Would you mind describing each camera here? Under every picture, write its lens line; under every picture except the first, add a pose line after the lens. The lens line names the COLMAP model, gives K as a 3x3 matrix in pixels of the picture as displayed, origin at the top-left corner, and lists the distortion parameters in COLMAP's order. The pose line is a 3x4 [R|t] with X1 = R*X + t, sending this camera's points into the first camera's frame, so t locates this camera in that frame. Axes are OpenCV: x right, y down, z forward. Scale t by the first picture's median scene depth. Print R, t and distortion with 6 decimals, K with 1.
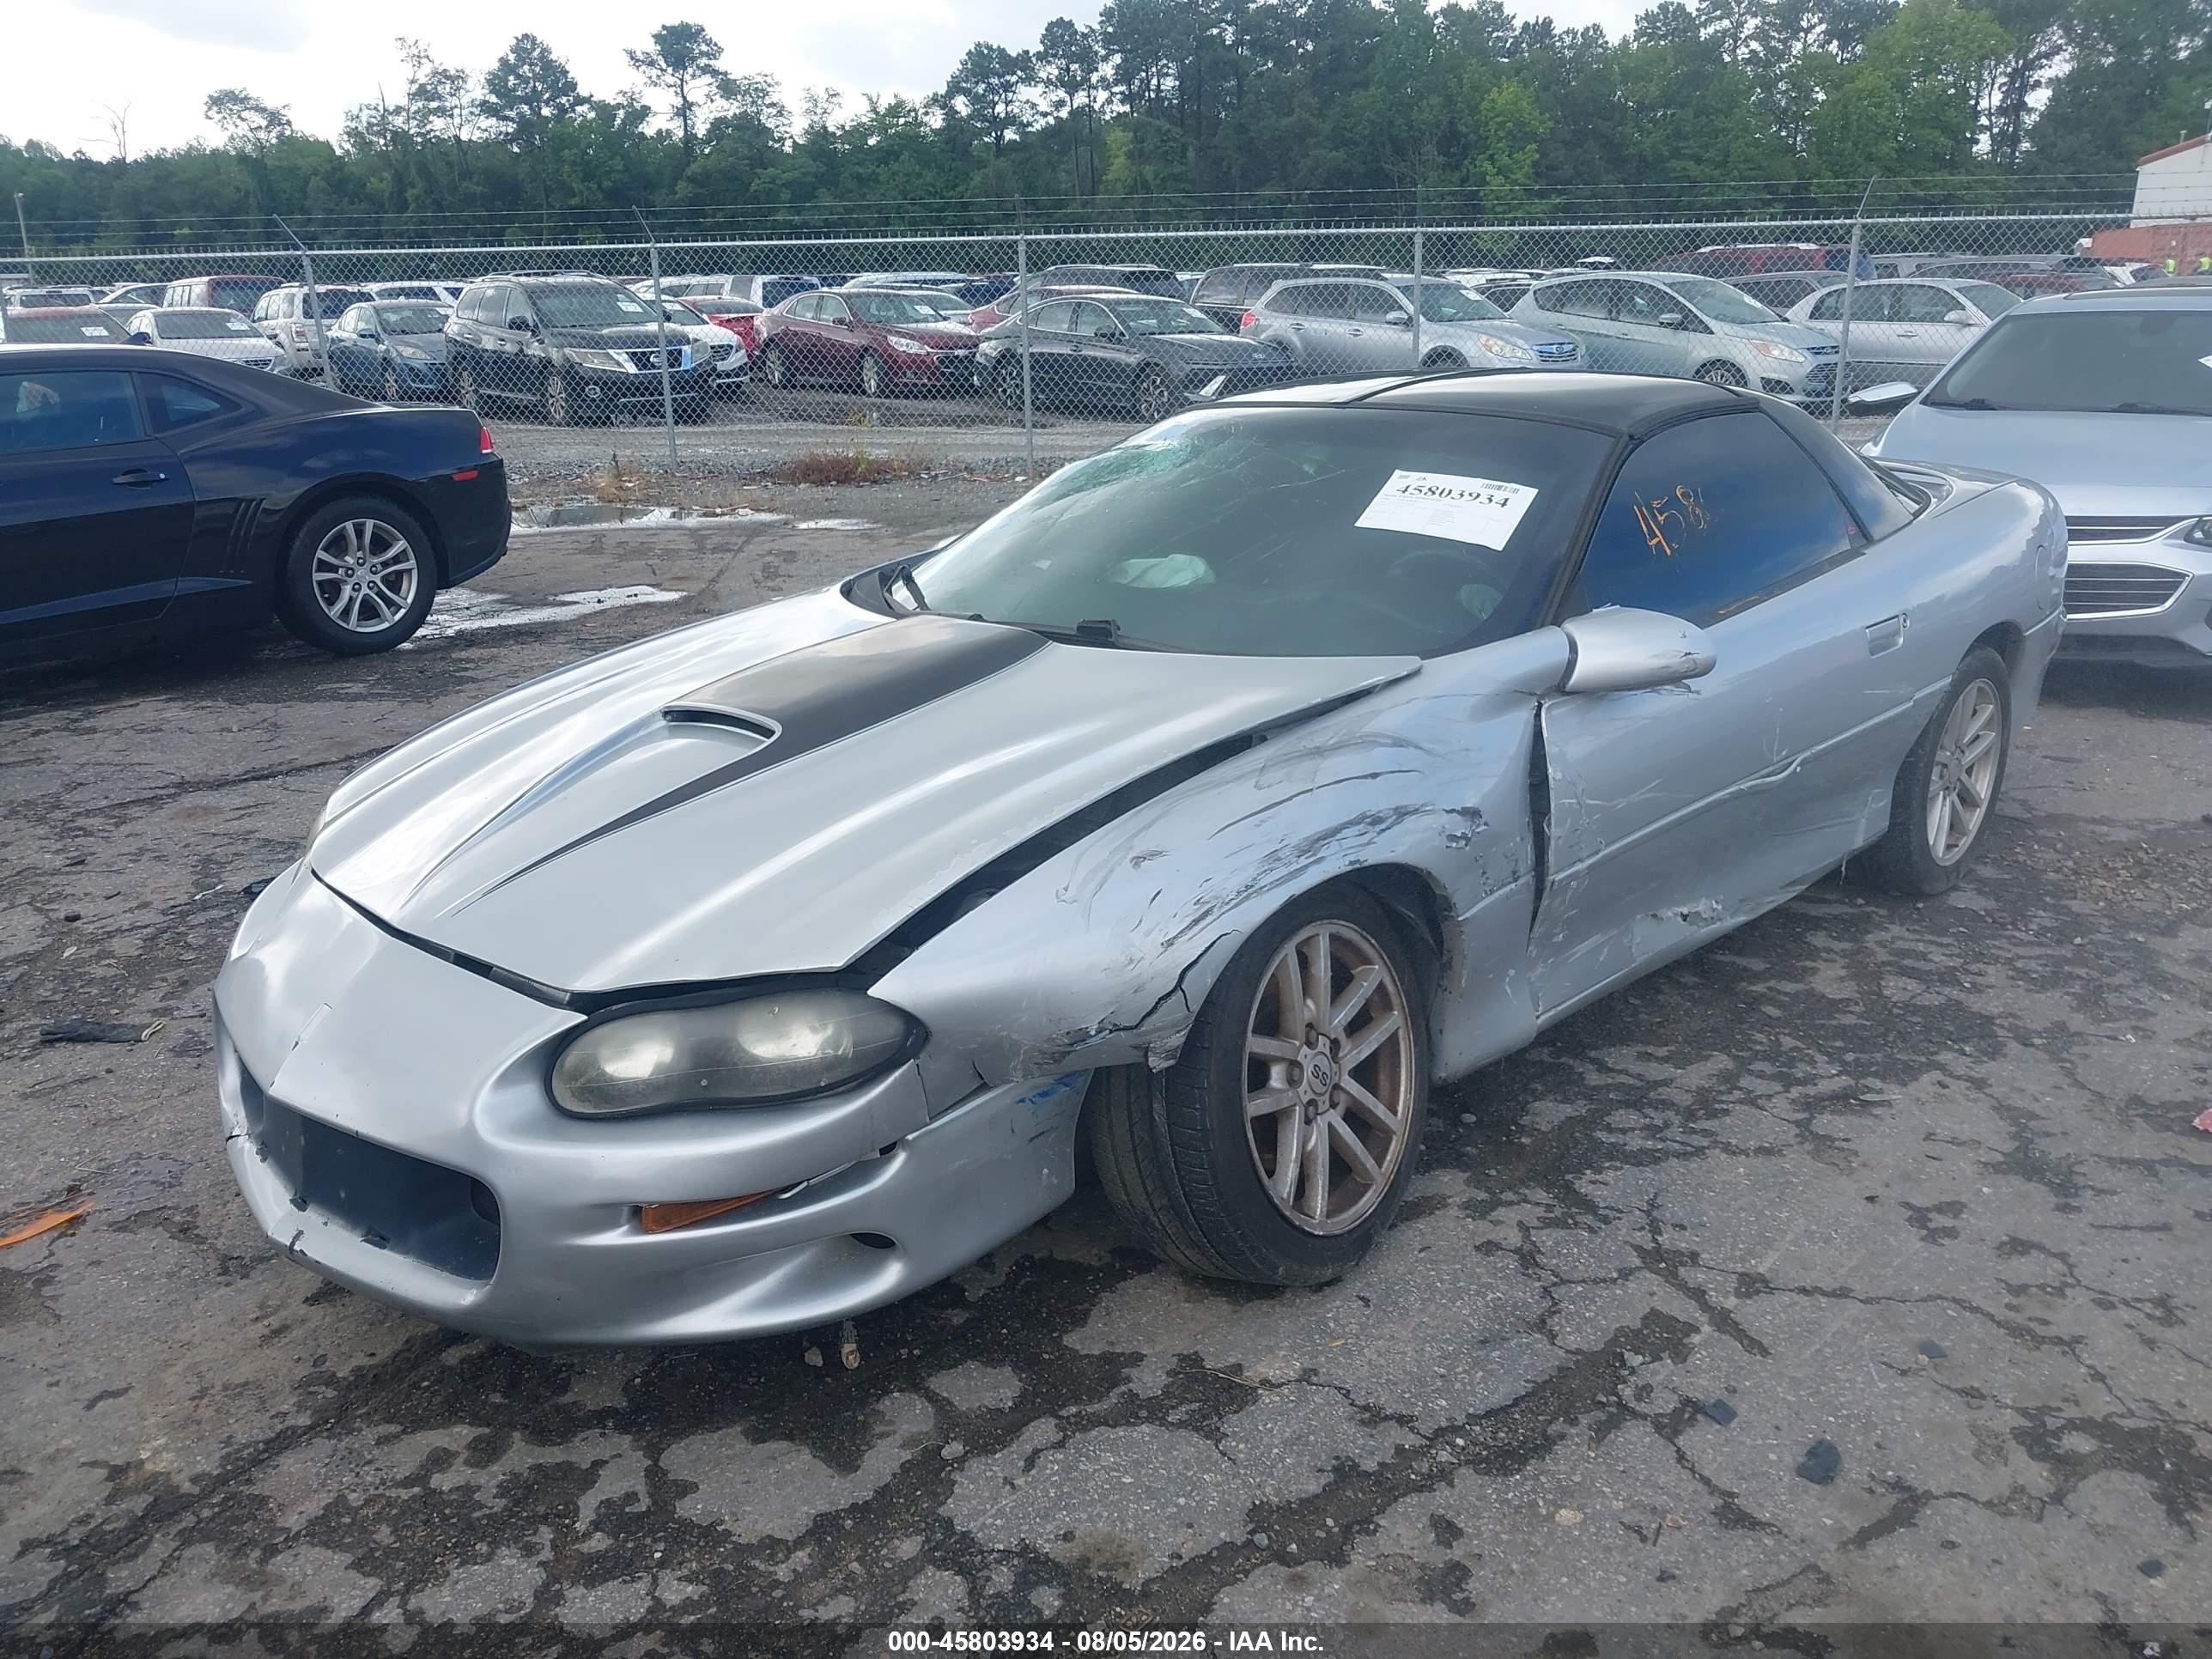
lens RADIAL K [[1767.6, 0, 1108.8], [0, 1767.6, 824.1], [0, 0, 1]] dist [-0.007767, 0.004612]
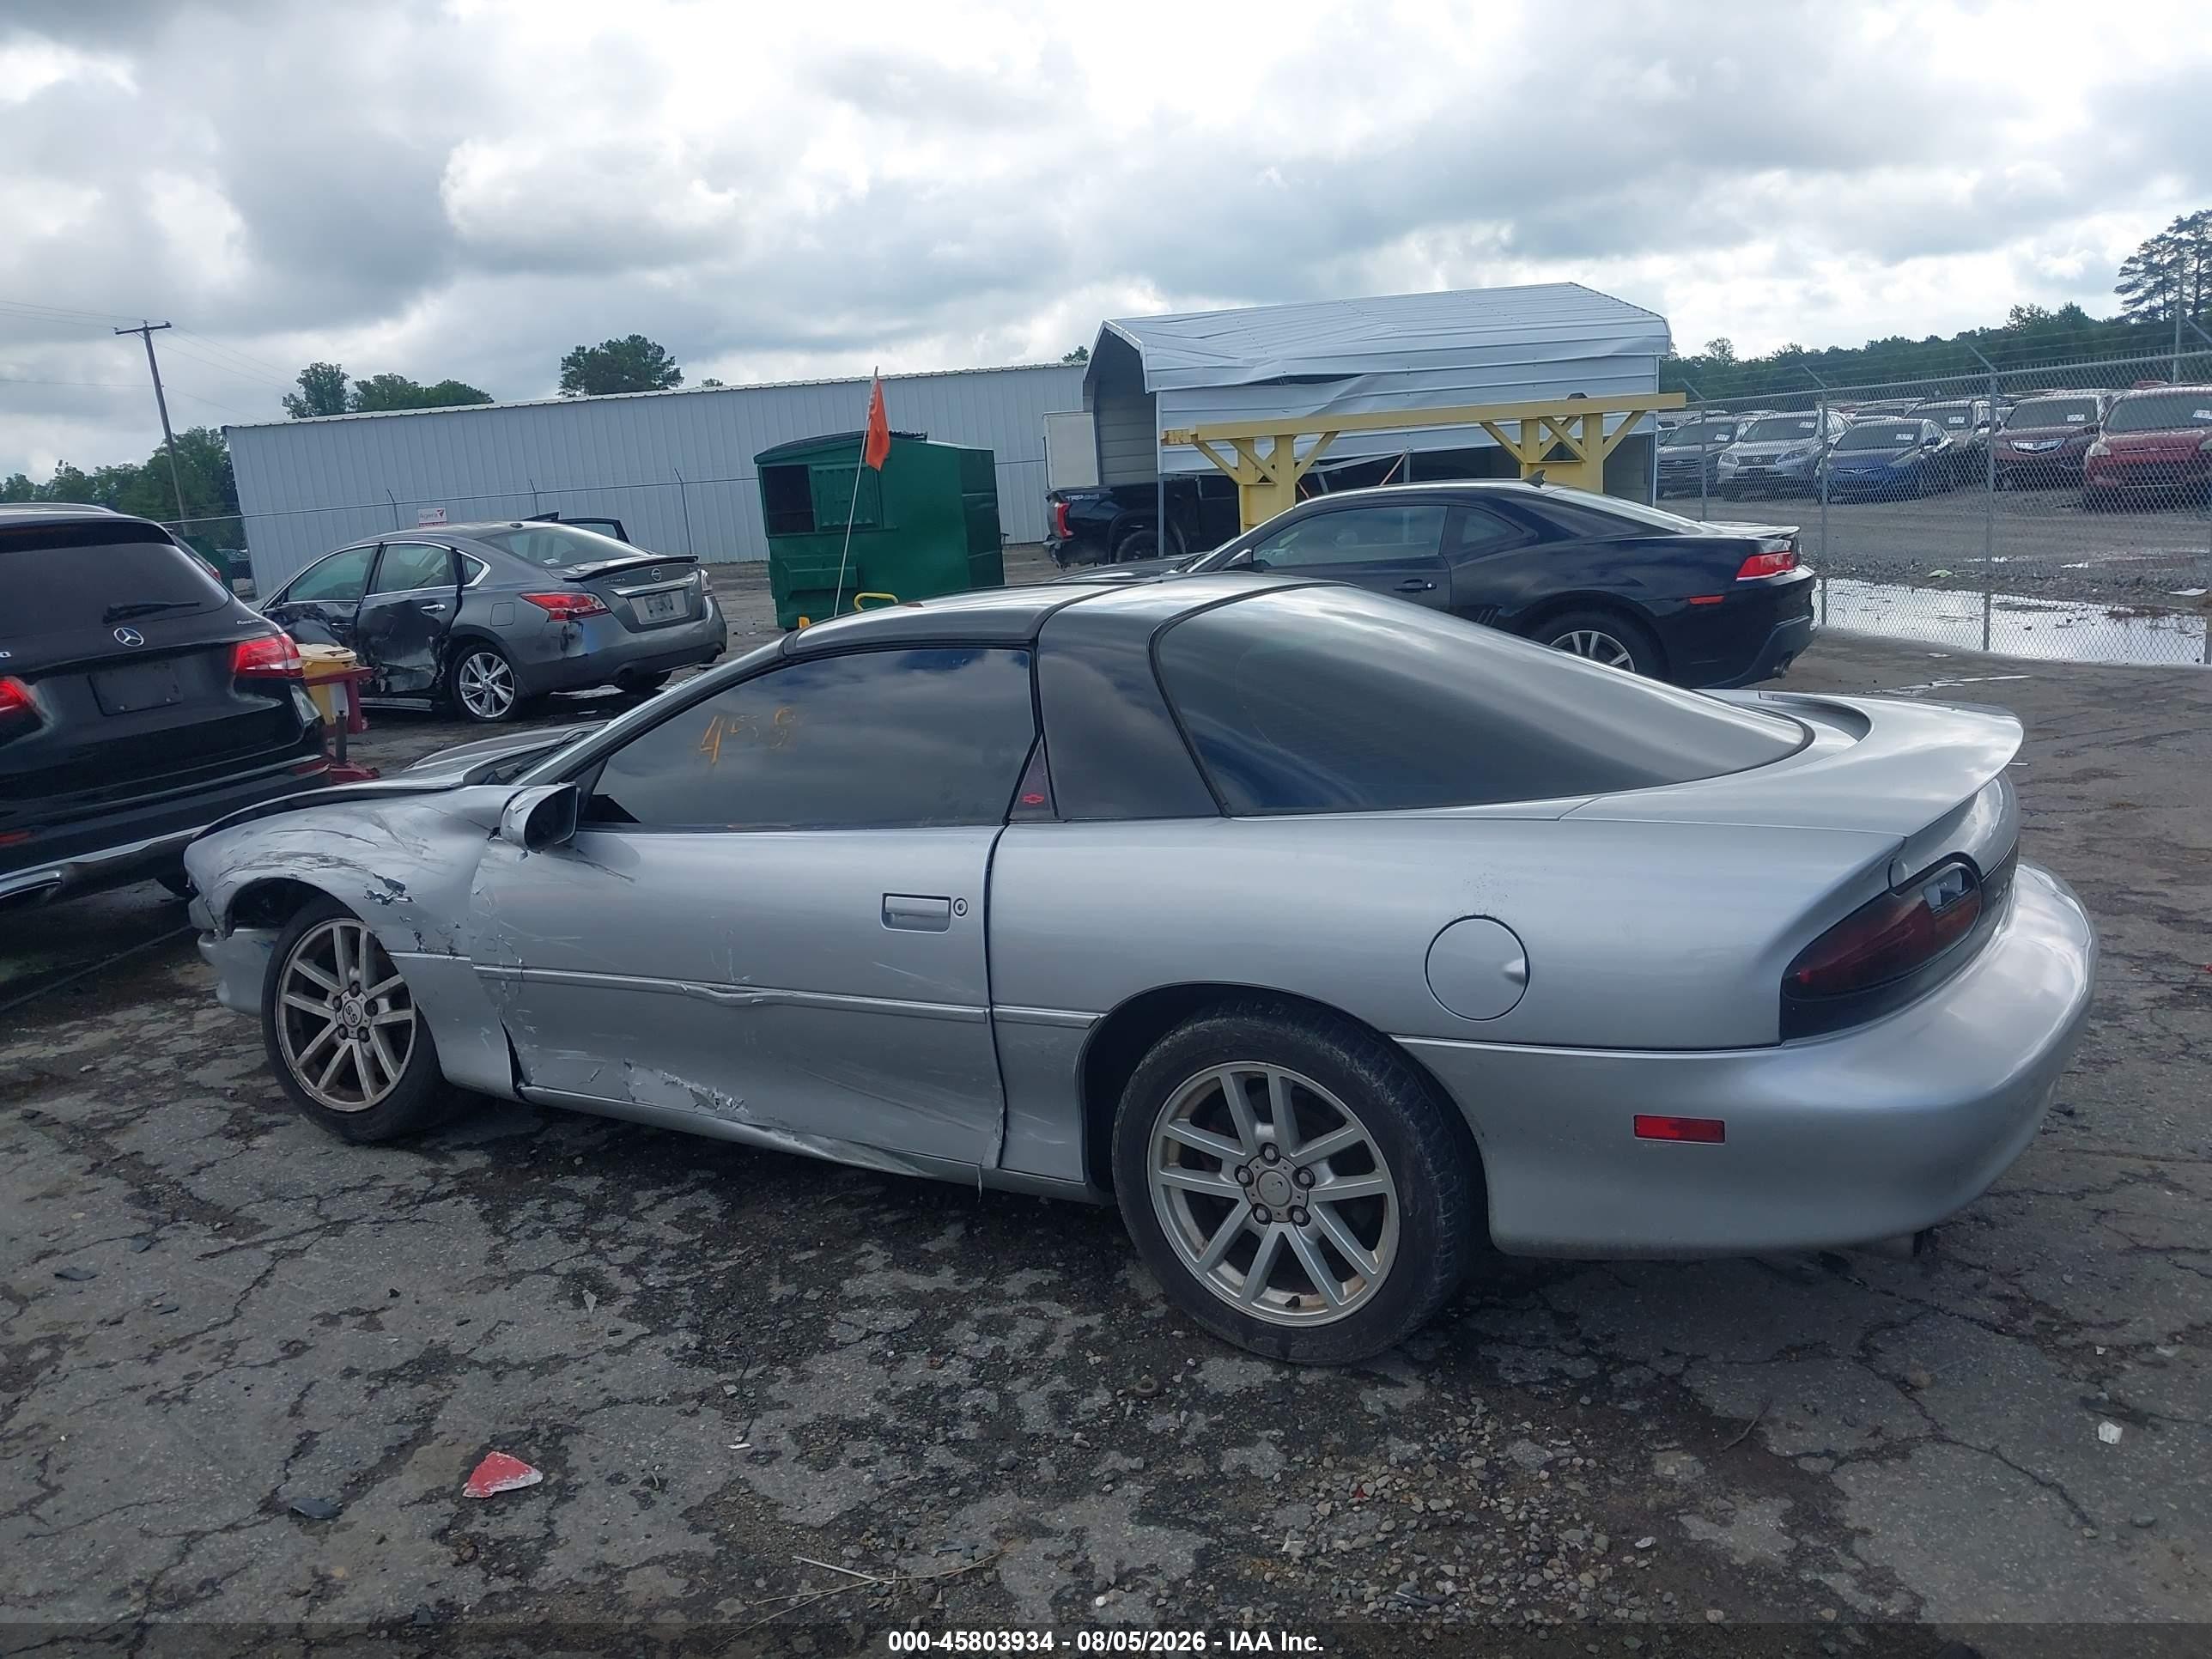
lens RADIAL K [[1746.8, 0, 1106.0], [0, 1746.8, 829.5], [0, 0, 1]] dist [-0.006795, 0.004274]
pose [[0.233743, 0.198478, -0.951825, 0.859187], [-0.225108, 0.963392, 0.145610, -0.198373], [0.945881, 0.180228, 0.269865, 0.577018]]
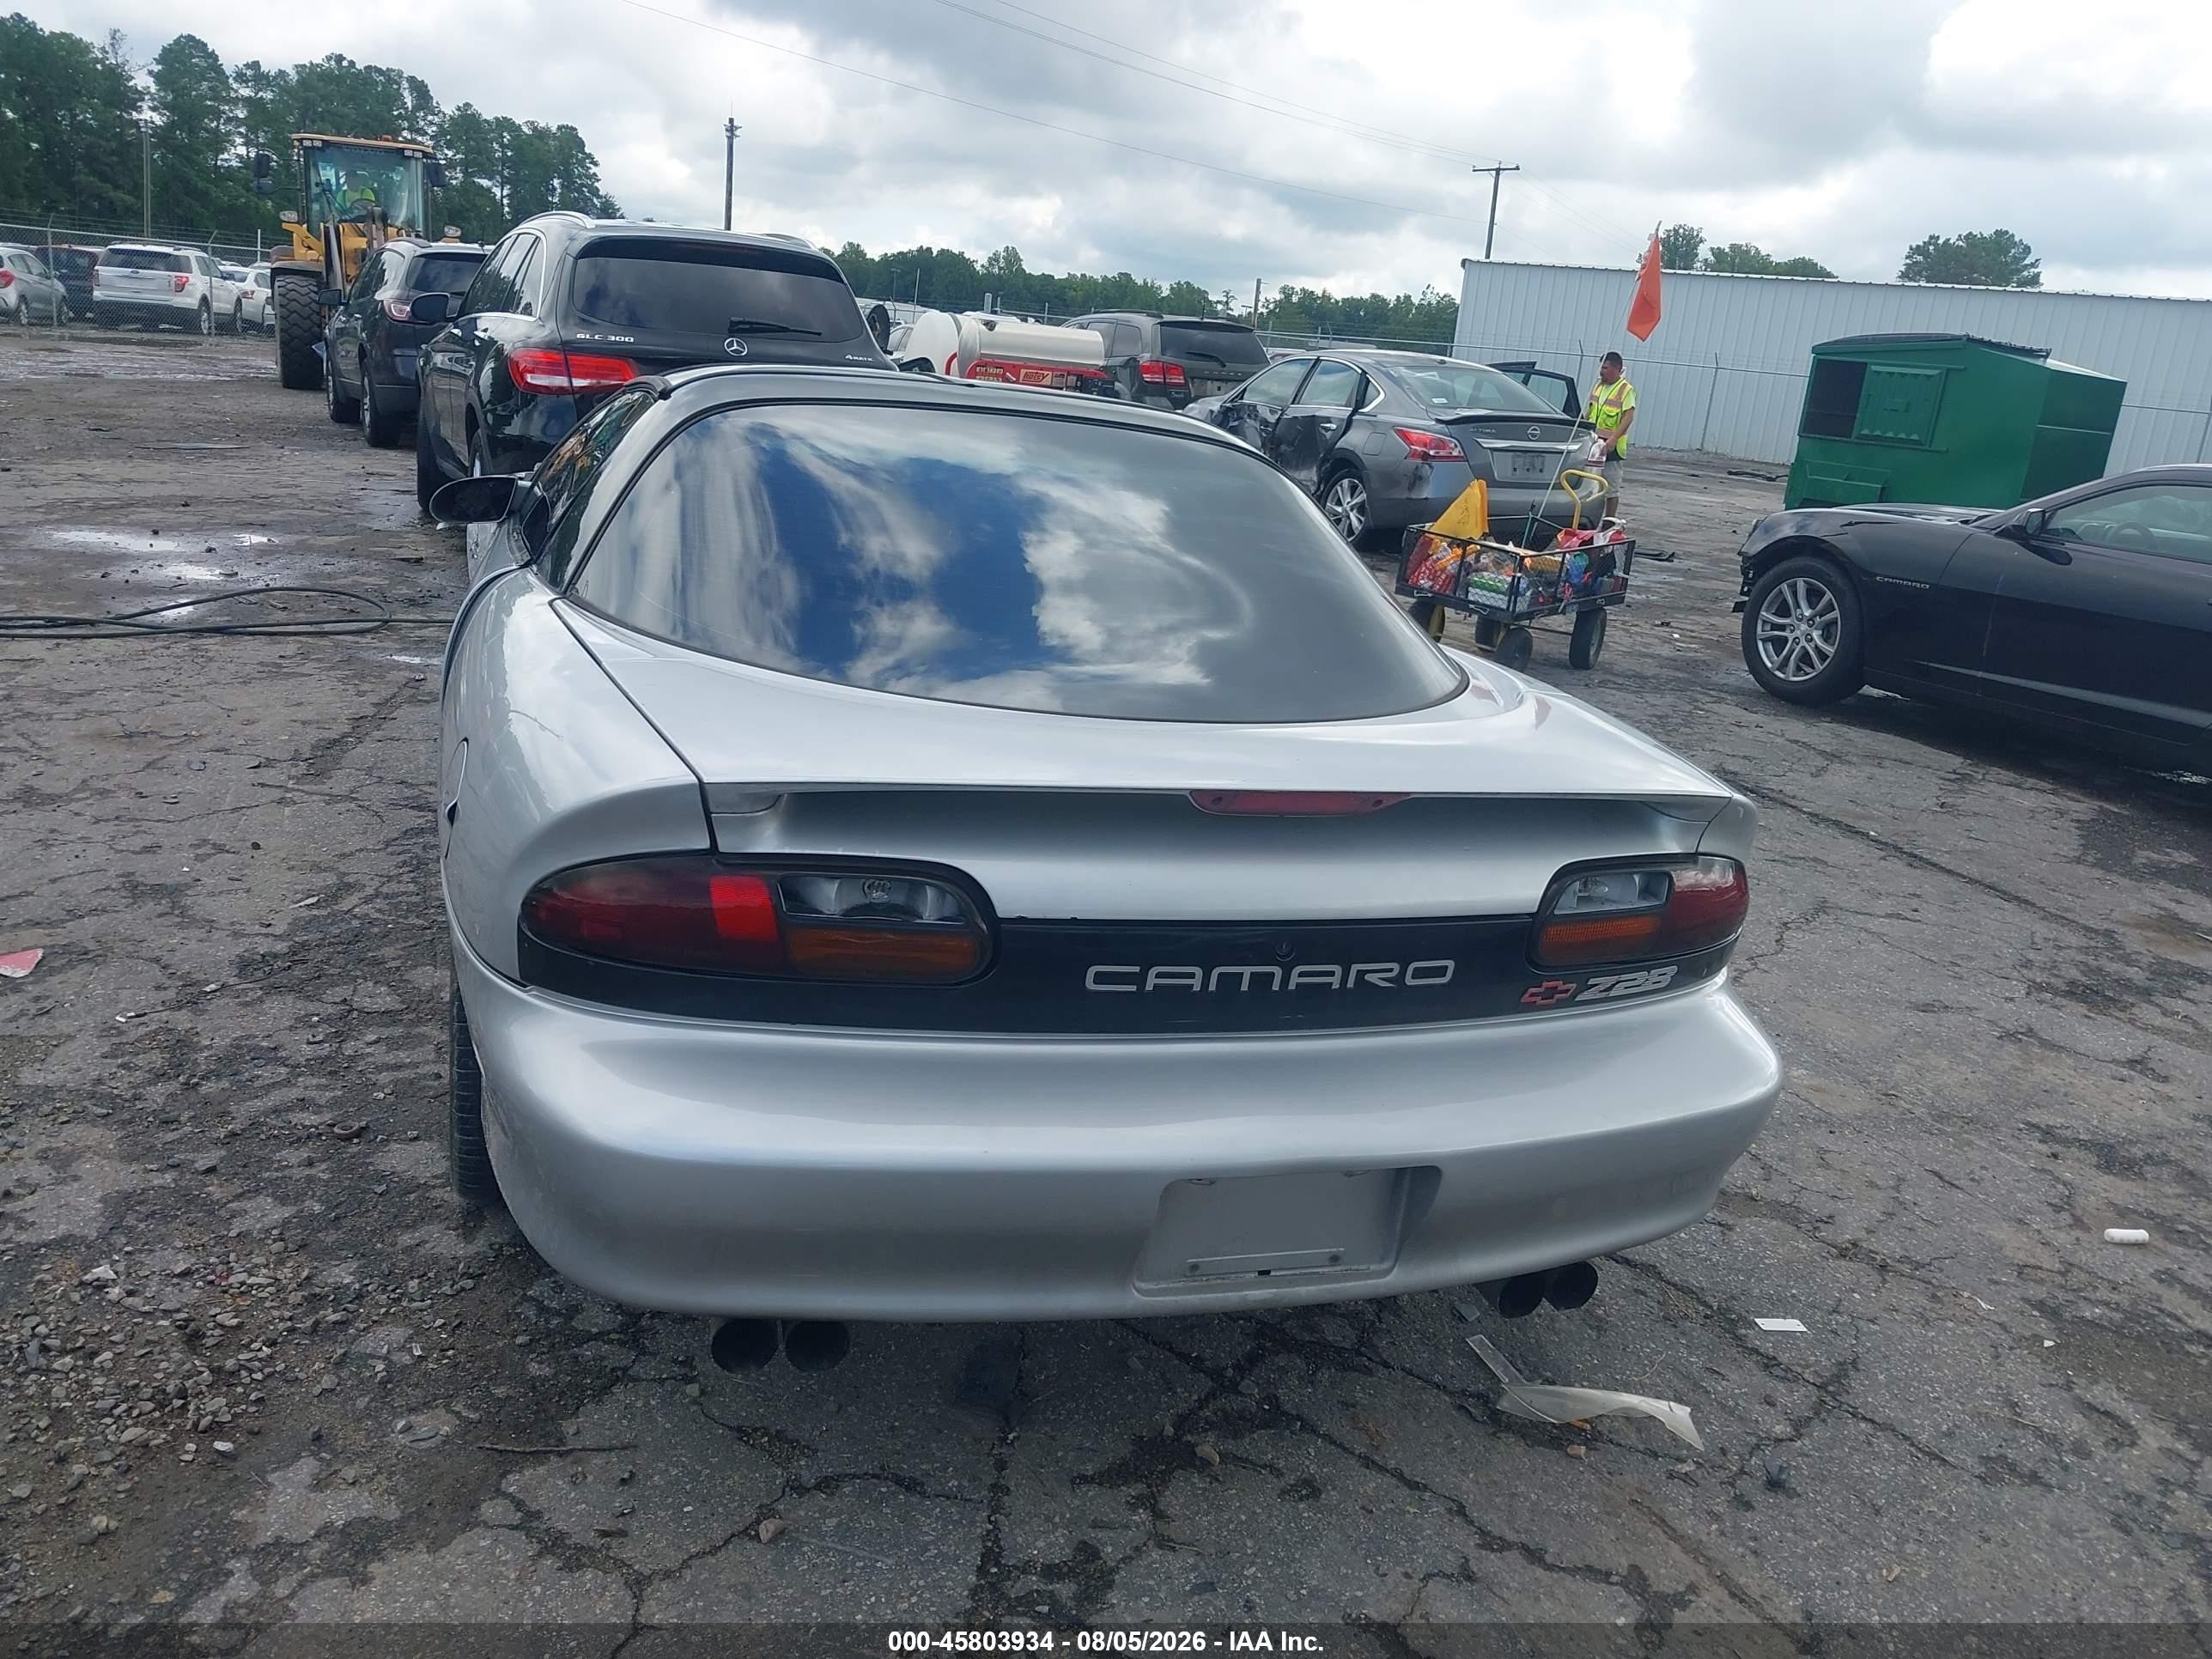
lens RADIAL K [[1749.6, 0, 1110.1], [0, 1749.6, 858.0], [0, 0, 1]] dist [0.000211, -0.000601]
pose [[-0.458429, 0.231048, -0.858172, 0.716905], [-0.346080, 0.842985, 0.411832, -0.326714], [0.818579, 0.485792, -0.306488, 1.076117]]
